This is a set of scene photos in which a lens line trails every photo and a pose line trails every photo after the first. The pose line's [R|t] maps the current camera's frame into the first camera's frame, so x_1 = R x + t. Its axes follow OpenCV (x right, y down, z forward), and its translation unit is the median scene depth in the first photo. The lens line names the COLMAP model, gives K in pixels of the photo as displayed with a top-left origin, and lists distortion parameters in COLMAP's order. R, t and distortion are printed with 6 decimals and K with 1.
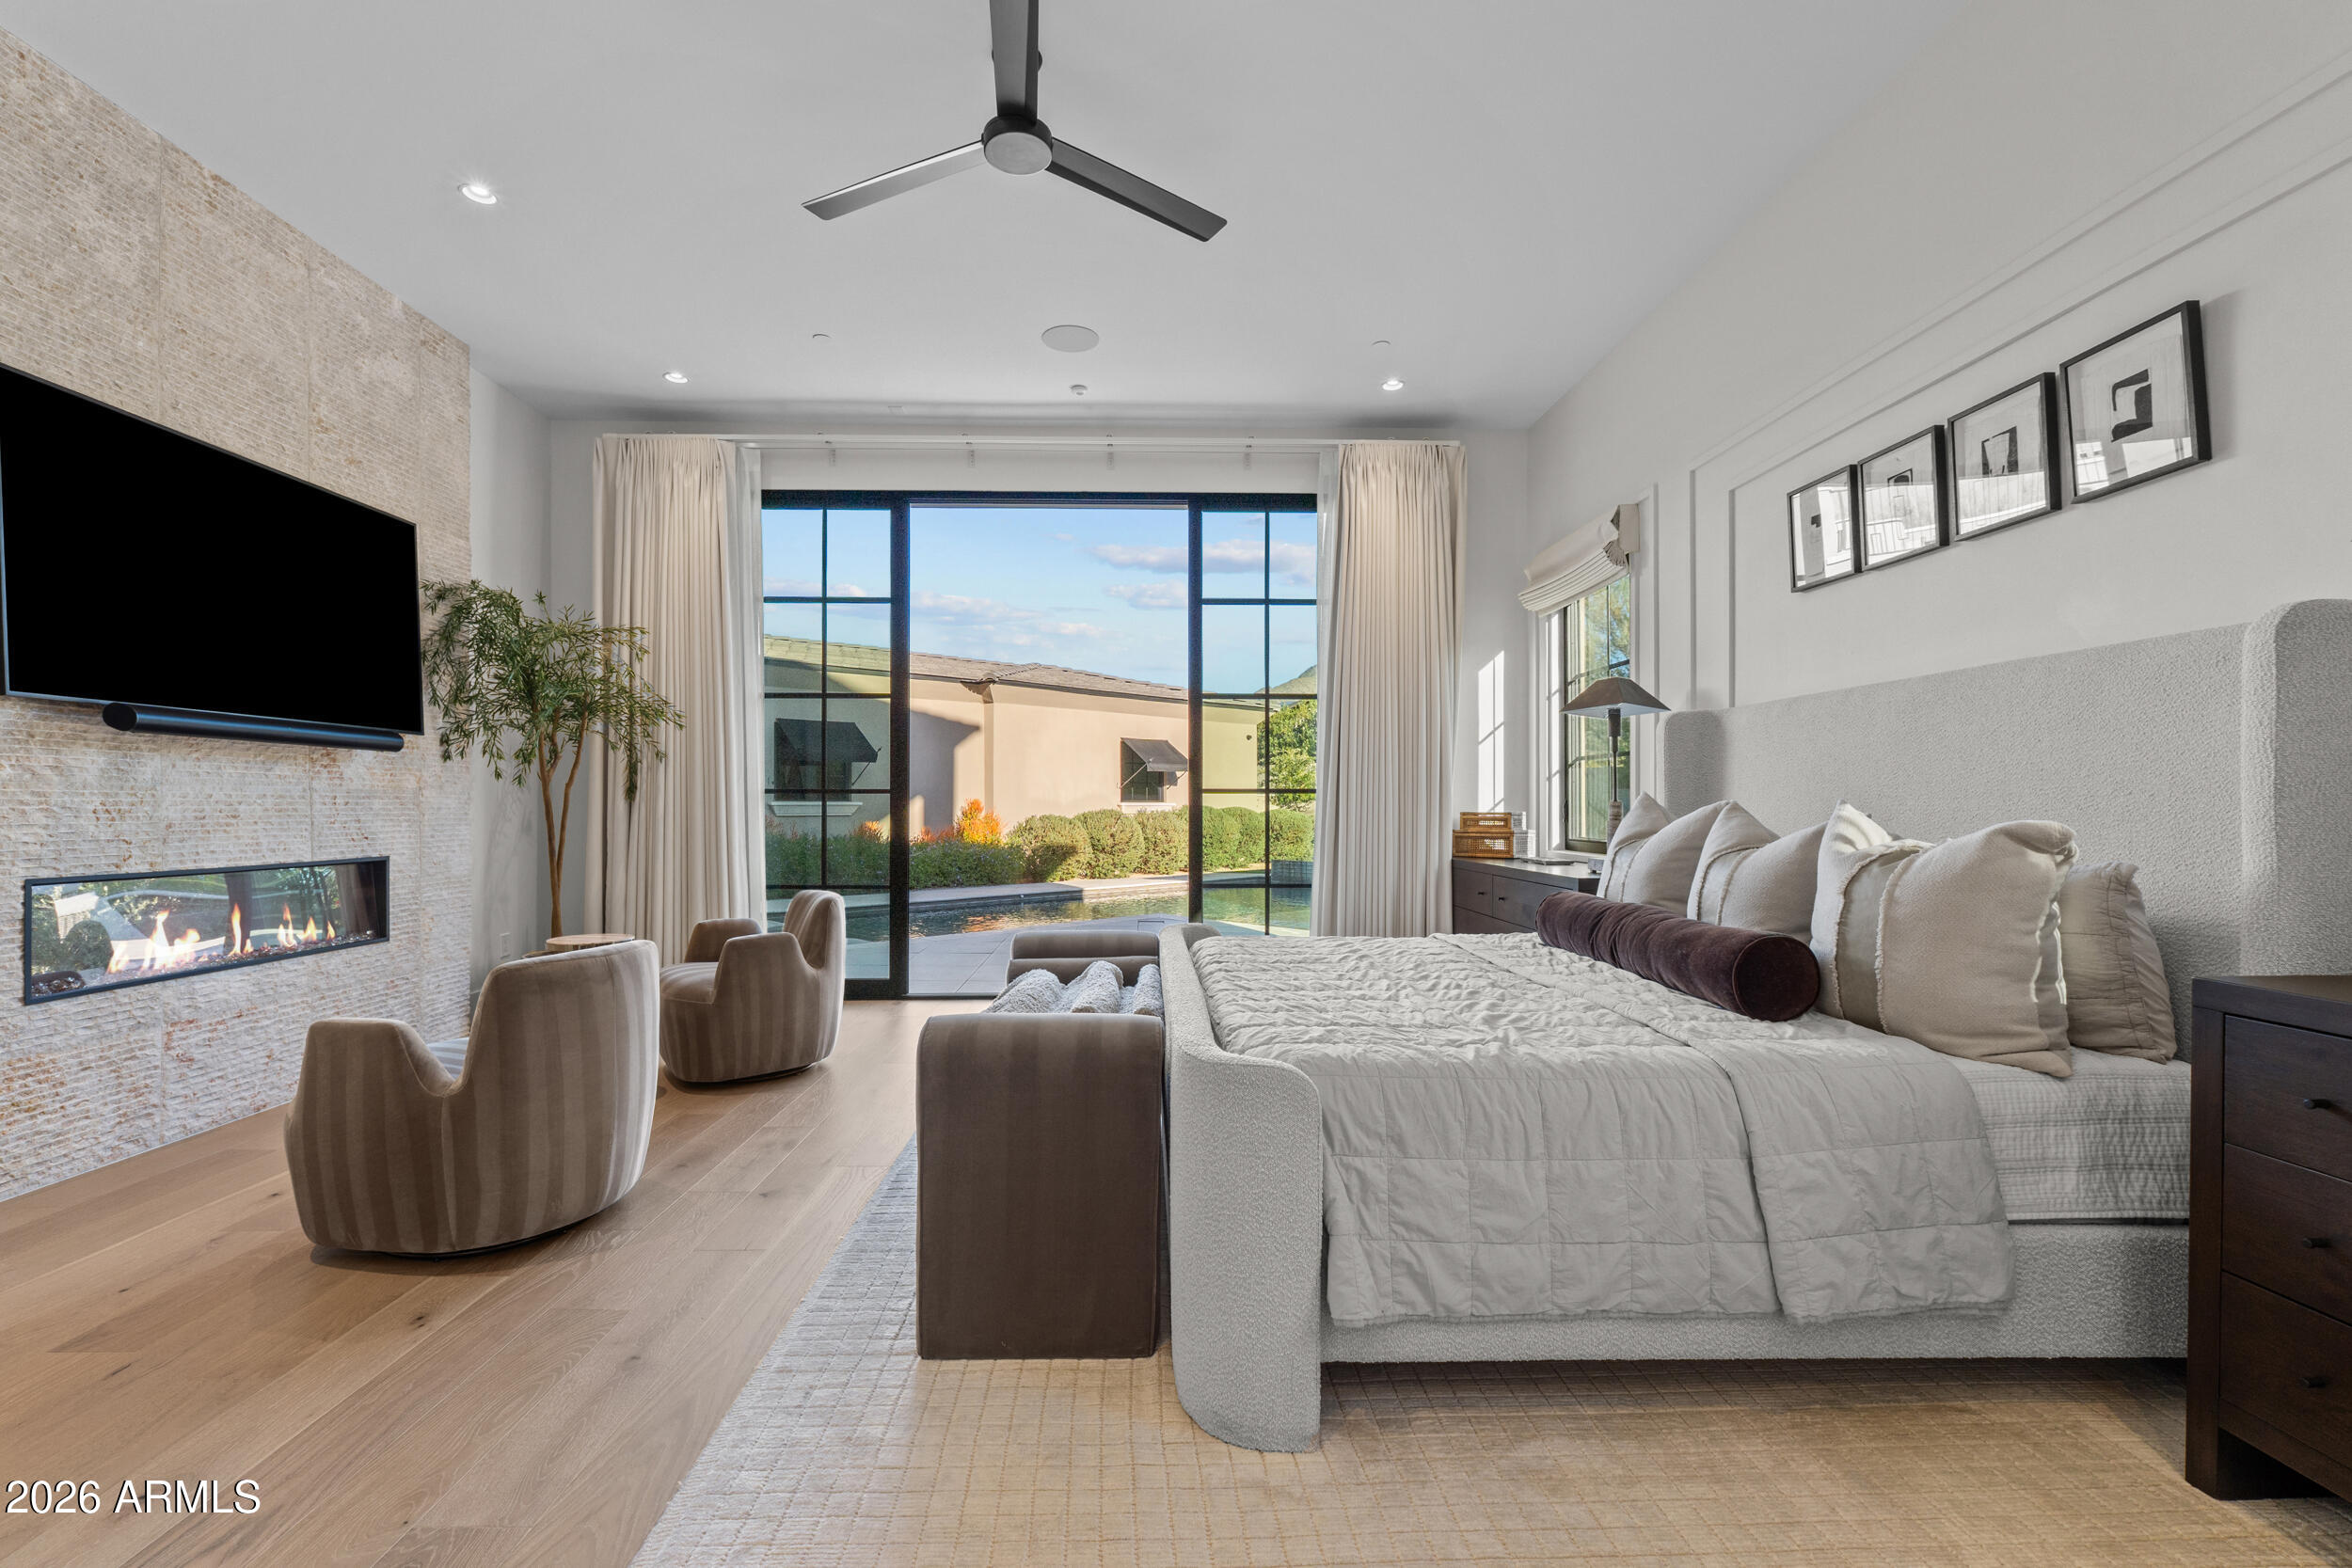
lens RADIAL K [[1011.6, 0, 1175.6], [0, 1011.6, 800.5], [0, 0, 1]] dist [-0.002098, -0.000406]
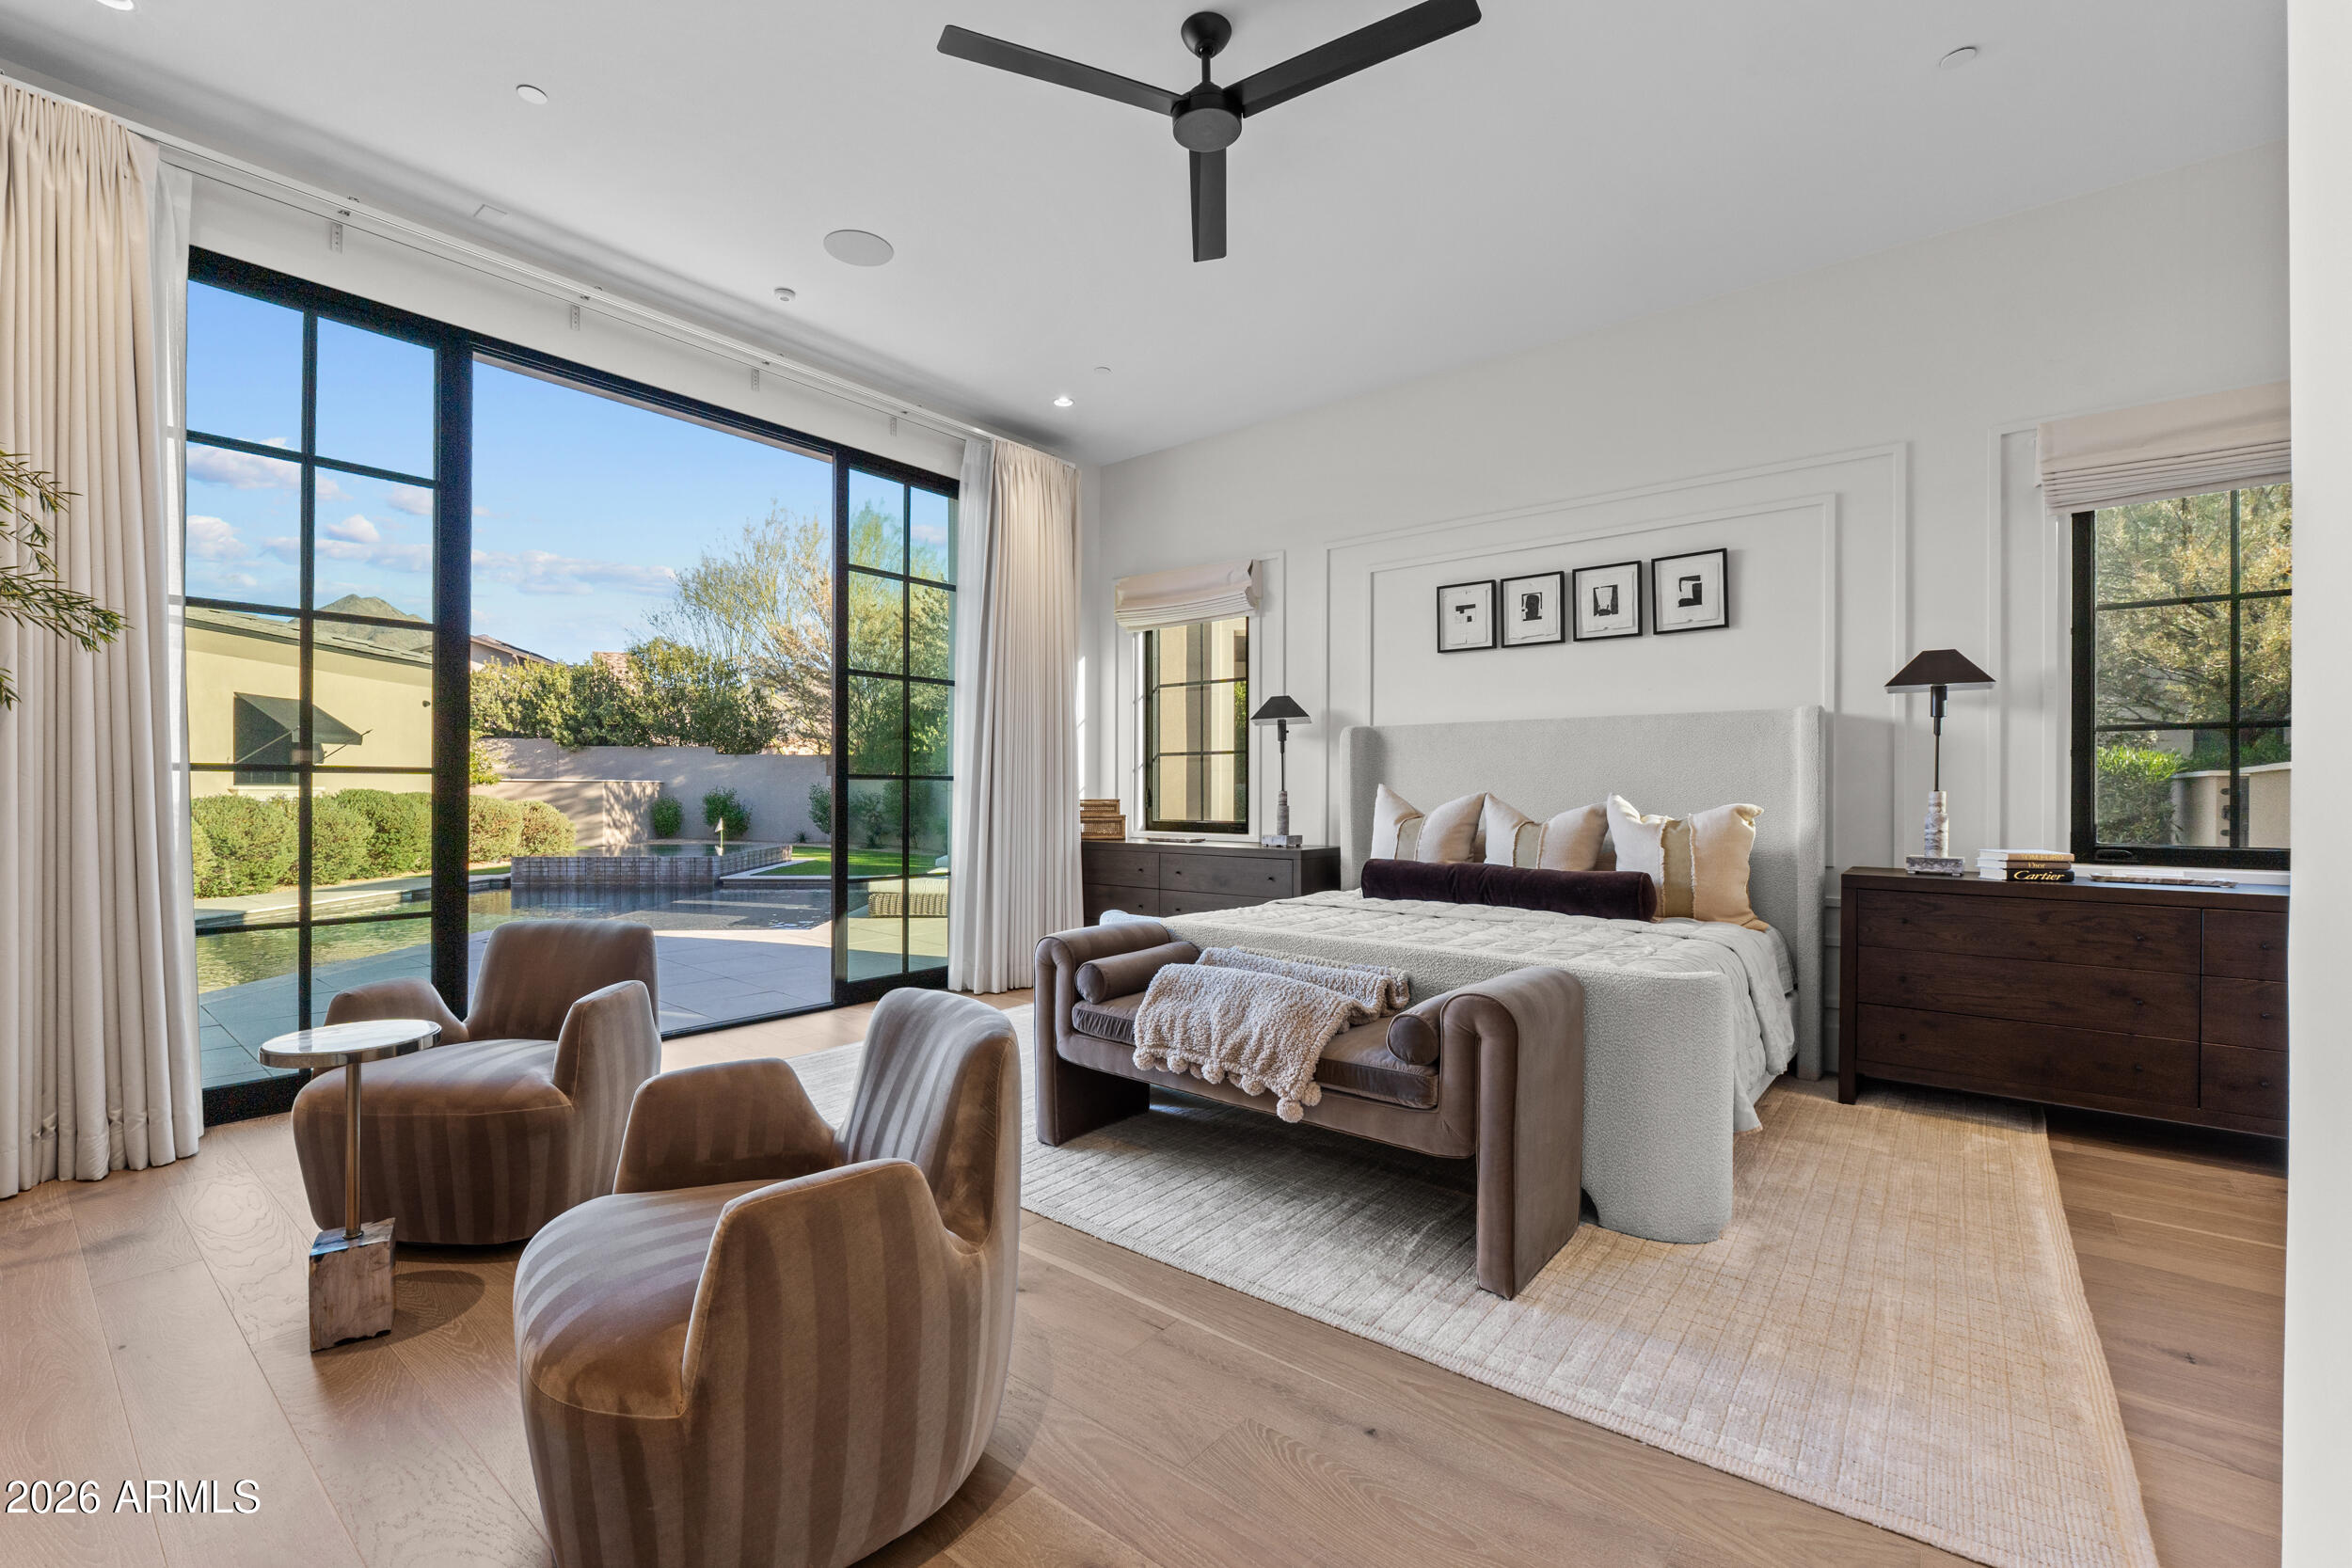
lens RADIAL K [[999.8, 0, 1160.4], [0, 999.8, 788.1], [0, 0, 1]] dist [-0.001961, -0.000127]
pose [[0.650373, 0.003886, 0.759605, -0.519925], [-0.006435, 0.999979, 0.000394, -0.001703], [-0.759587, -0.005144, 0.650385, 0.226973]]
